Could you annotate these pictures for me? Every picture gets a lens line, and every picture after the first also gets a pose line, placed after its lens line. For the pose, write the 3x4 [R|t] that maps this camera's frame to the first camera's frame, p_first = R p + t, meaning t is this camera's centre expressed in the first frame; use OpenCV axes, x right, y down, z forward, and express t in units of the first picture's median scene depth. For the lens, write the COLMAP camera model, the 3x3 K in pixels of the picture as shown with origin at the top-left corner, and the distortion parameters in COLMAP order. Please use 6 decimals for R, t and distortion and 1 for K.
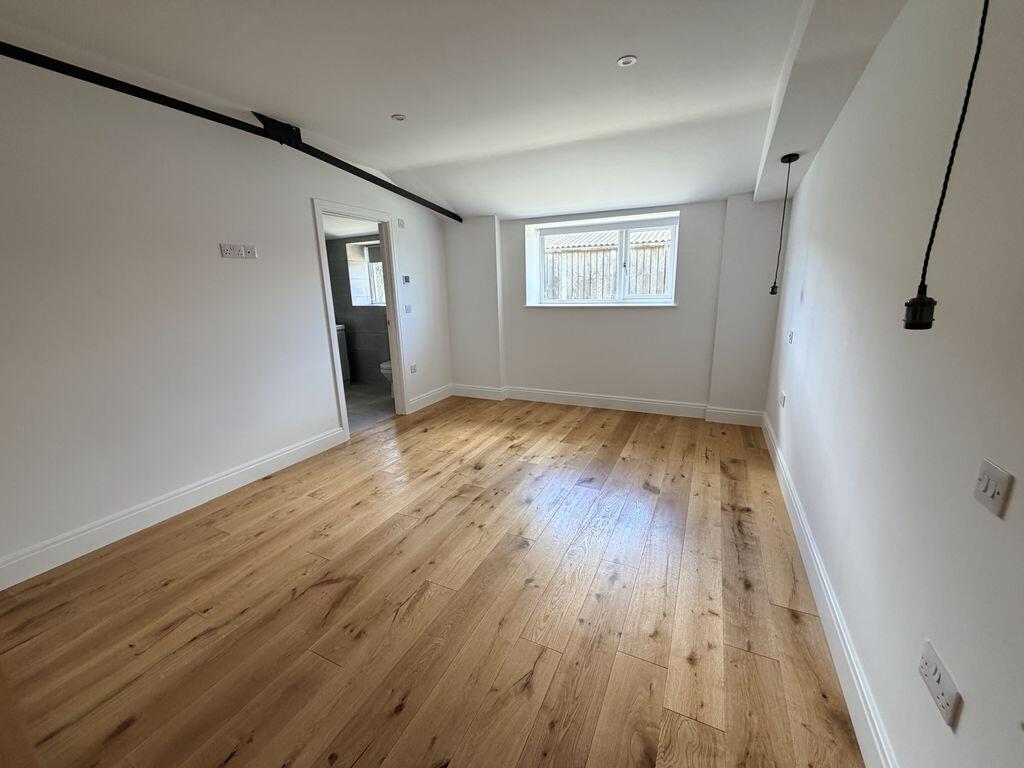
lens RADIAL K [[409.6, 0, 513.5], [0, 409.6, 381.7], [0, 0, 1]] dist [0.000228, 0.000008]
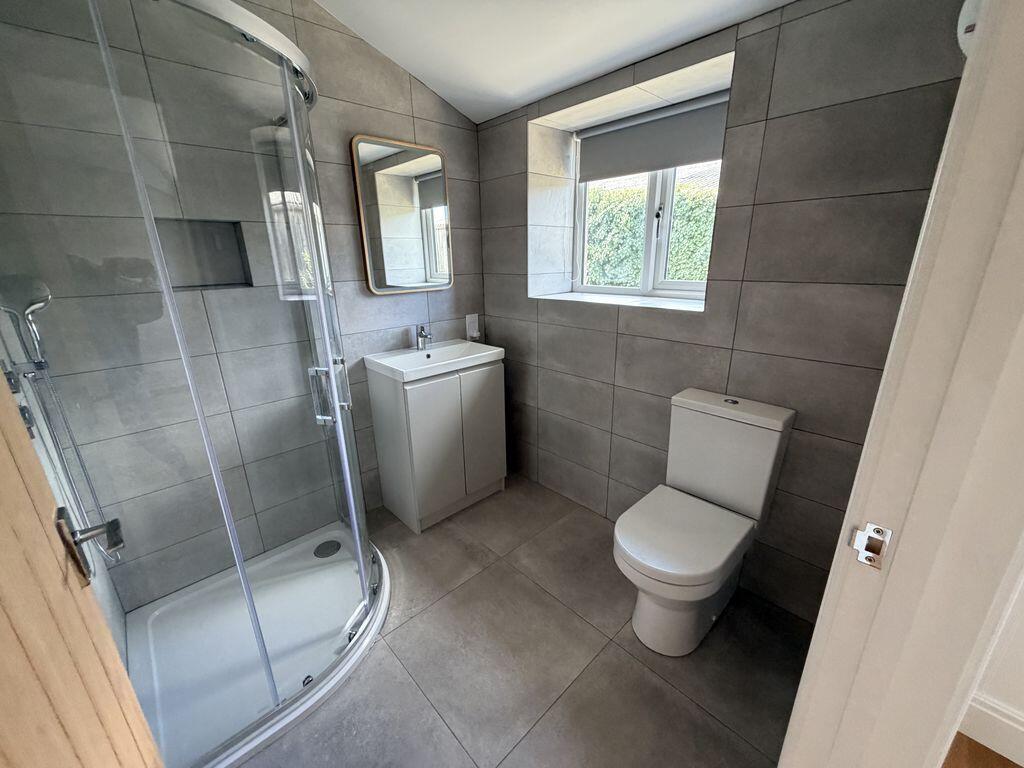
lens RADIAL K [[409.6, 0, 512.7], [0, 409.6, 385.4], [0, 0, 1]] dist [0.000228, 0.000008]
pose [[0.935642, 0.109906, -0.335402, -0.266292], [-0.081428, 0.991863, 0.097865, -0.139006], [0.343428, -0.064256, 0.936978, 0.624454]]
